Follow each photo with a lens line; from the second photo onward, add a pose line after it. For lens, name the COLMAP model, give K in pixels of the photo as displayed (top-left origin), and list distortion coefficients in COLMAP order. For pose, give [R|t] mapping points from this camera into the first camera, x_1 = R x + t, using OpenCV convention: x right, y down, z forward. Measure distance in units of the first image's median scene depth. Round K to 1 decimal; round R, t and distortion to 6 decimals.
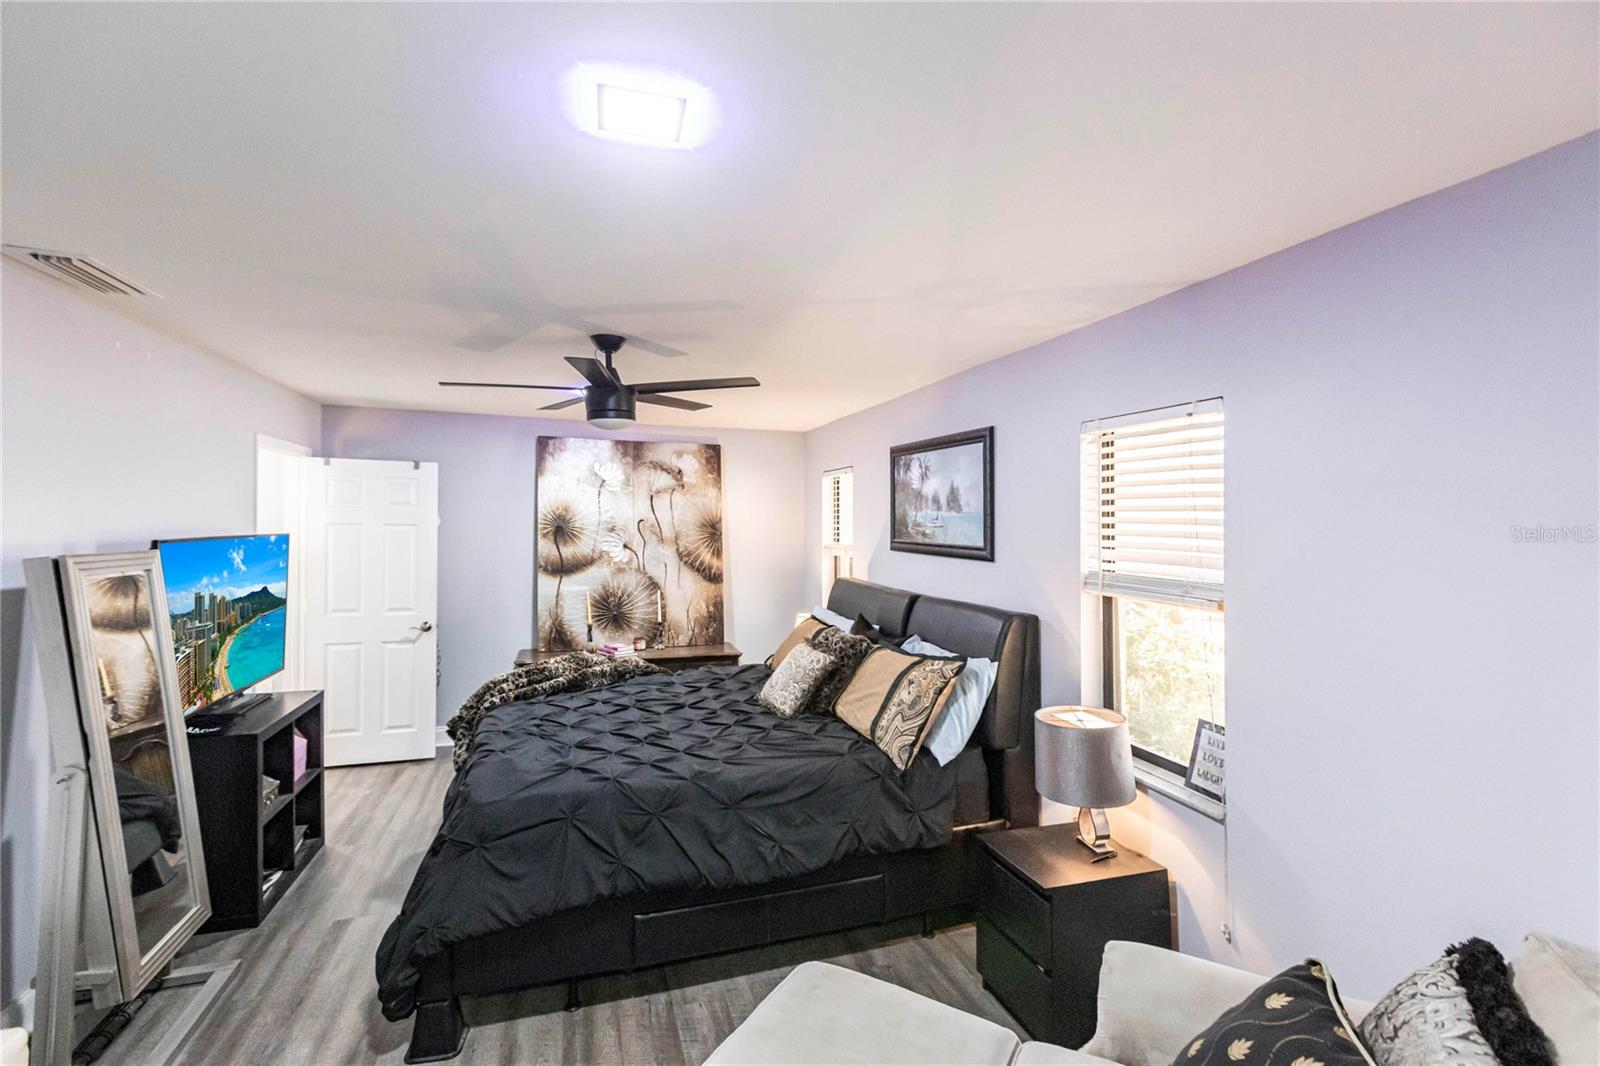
lens RADIAL K [[742.9, 0, 783.1], [0, 742.9, 503.3], [0, 0, 1]] dist [0.004996, -0.001306]
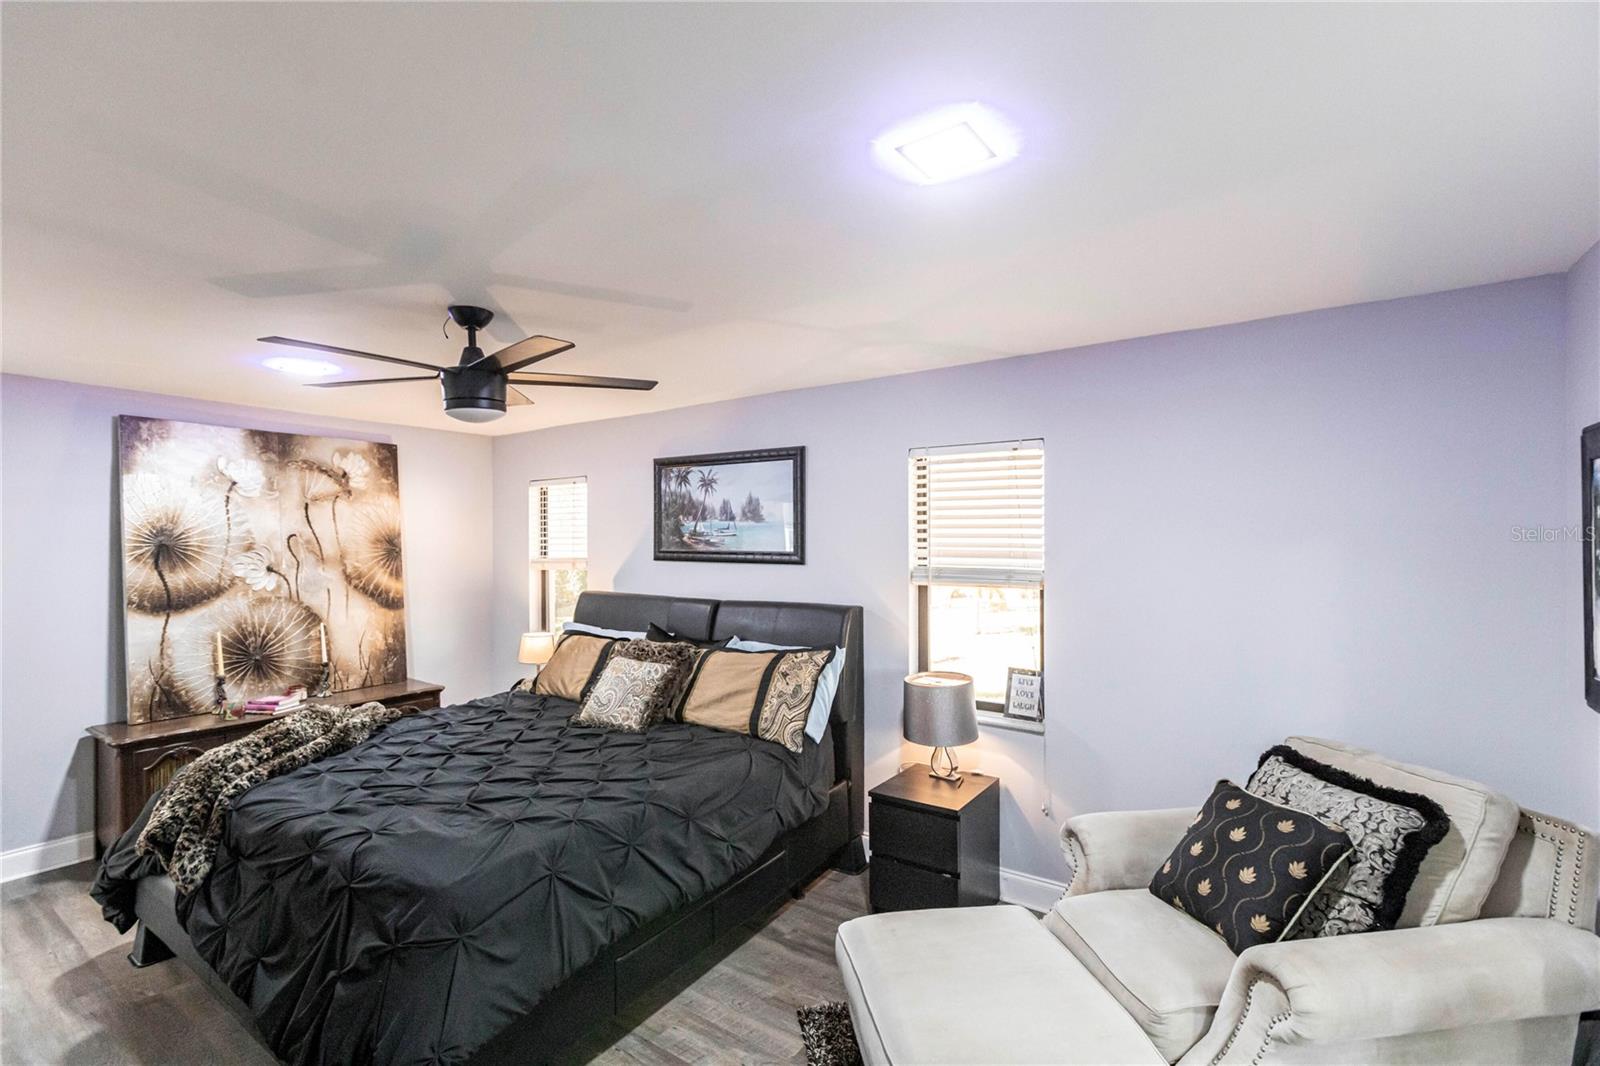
lens RADIAL K [[742.9, 0, 784.6], [0, 742.9, 526.4], [0, 0, 1]] dist [0.004996, -0.001306]
pose [[0.785540, -0.002919, 0.618804, -0.444743], [-0.002492, 0.999966, 0.007881, 0.010307], [-0.618805, -0.007733, 0.785506, 0.116772]]
